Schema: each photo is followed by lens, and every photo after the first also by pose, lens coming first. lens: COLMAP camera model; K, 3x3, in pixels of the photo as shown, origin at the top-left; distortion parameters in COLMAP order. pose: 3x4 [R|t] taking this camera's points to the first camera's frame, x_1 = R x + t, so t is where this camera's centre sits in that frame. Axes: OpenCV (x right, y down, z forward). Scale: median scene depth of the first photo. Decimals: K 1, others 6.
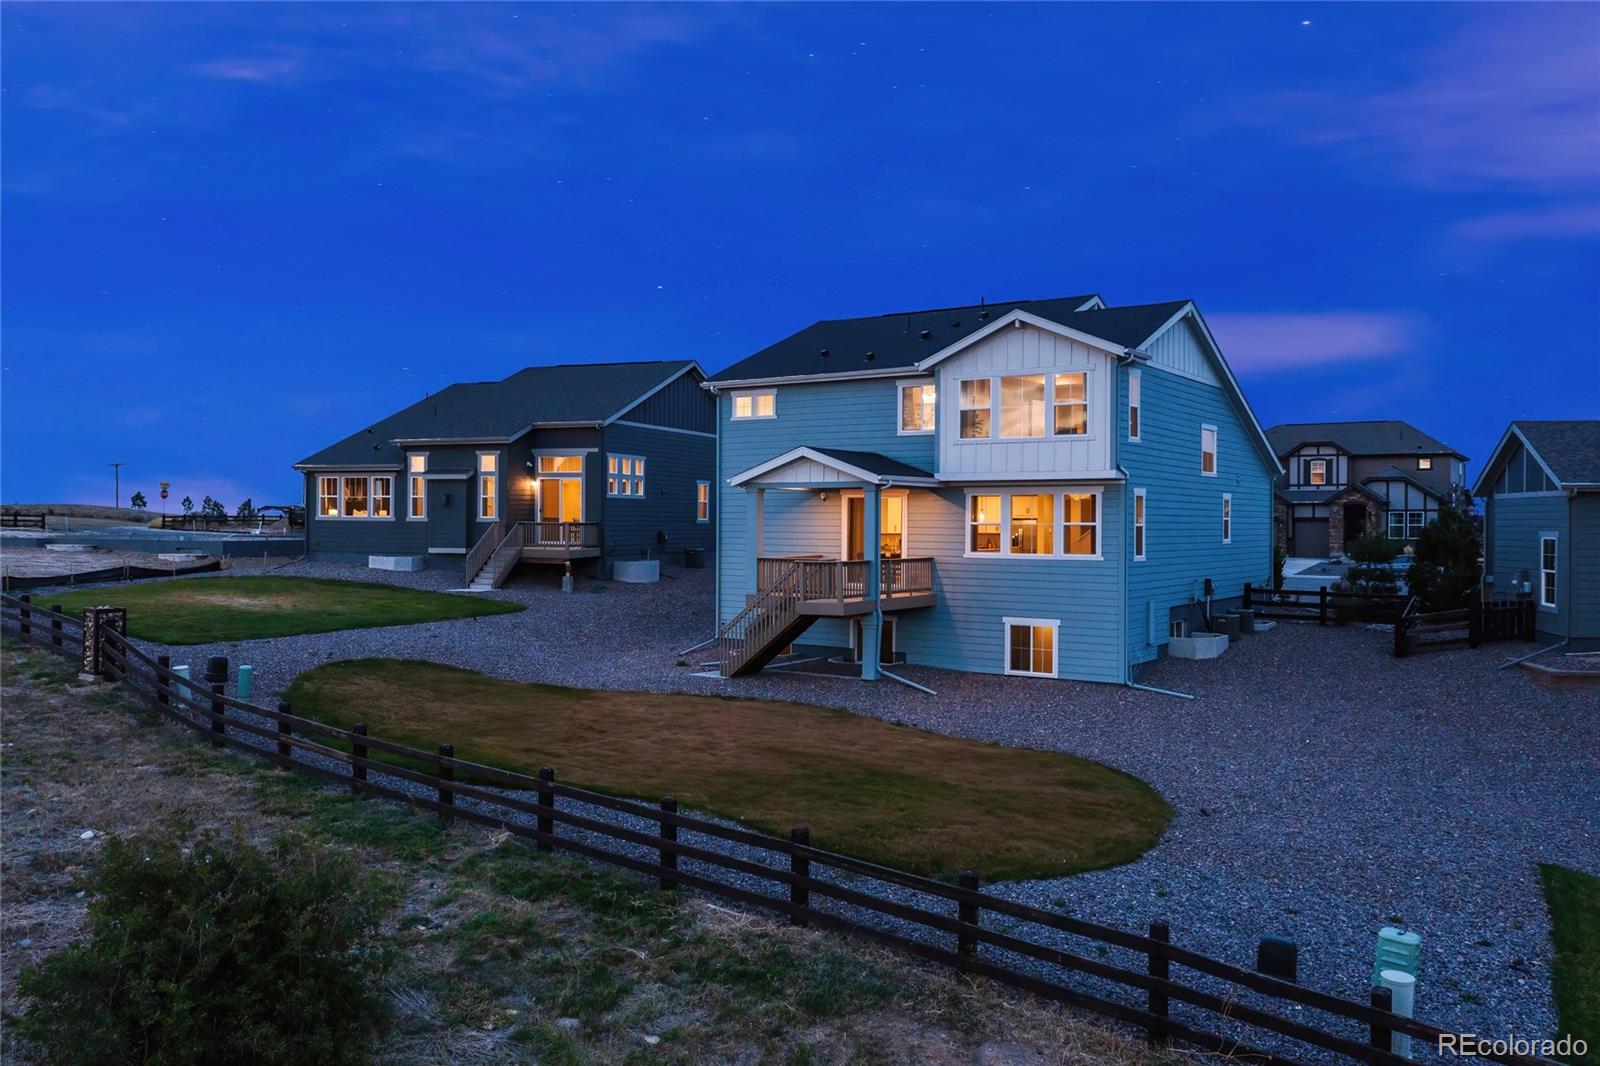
lens RADIAL K [[1254.4, 0, 812.5], [0, 1254.4, 520.5], [0, 0, 1]] dist [-0.004198, 0.024244]
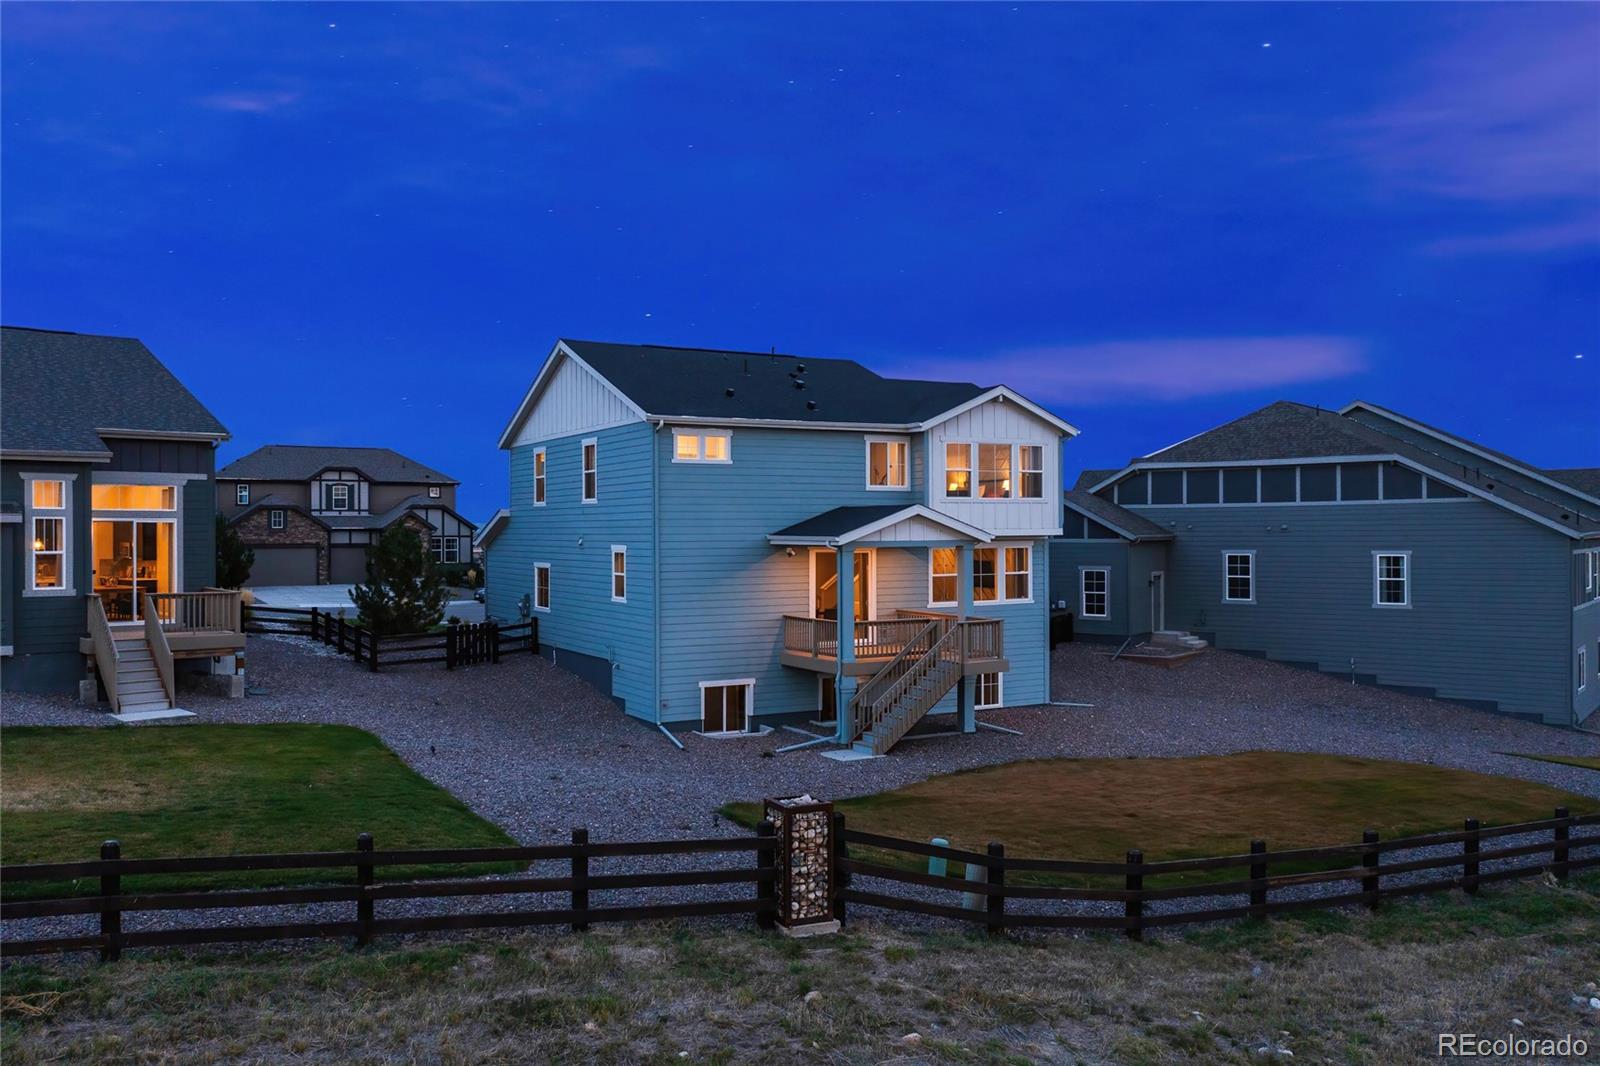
lens RADIAL K [[1254.4, 0, 783.2], [0, 1254.4, 537.7], [0, 0, 1]] dist [-0.004198, 0.024244]
pose [[0.455180, -0.013870, 0.890291, -0.799660], [0.006827, 0.999904, 0.012087, -0.039794], [-0.890373, 0.000576, 0.455231, 0.565626]]
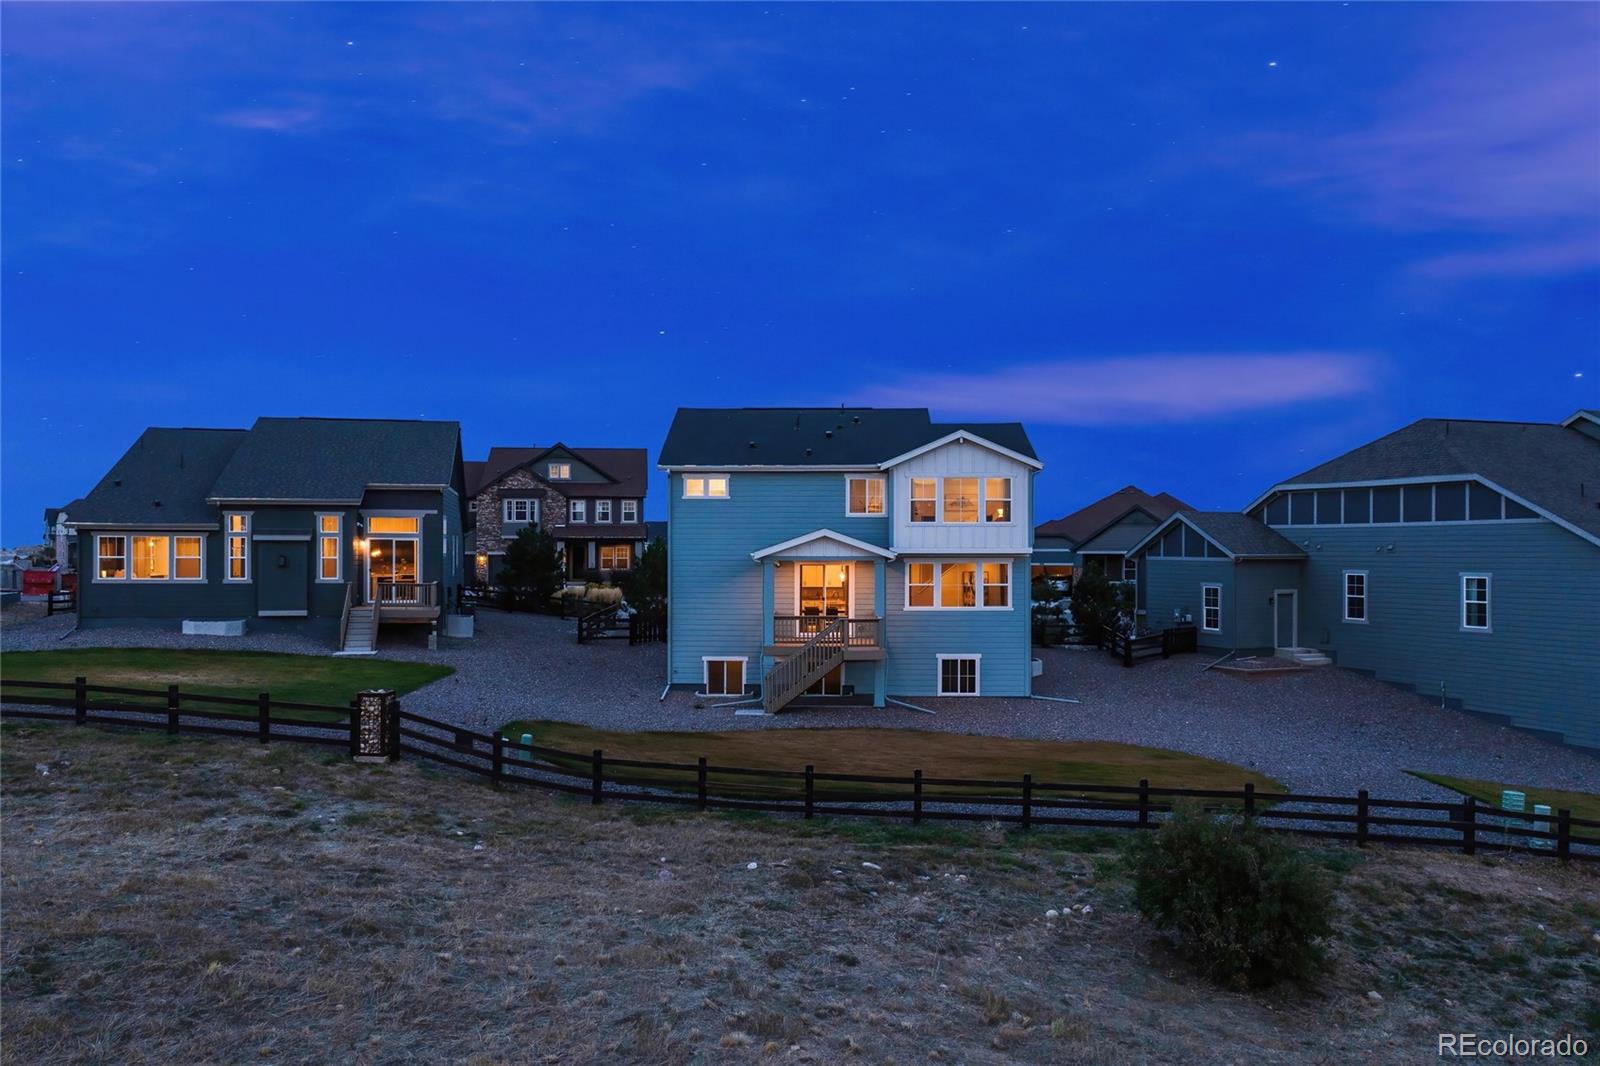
lens RADIAL K [[1254.4, 0, 795.3], [0, 1254.4, 537.8], [0, 0, 1]] dist [-0.004198, 0.024244]
pose [[0.840931, -0.001457, 0.541140, -0.629759], [0.003101, 0.999993, -0.002126, -0.040953], [-0.541133, 0.003466, 0.840930, -0.050718]]
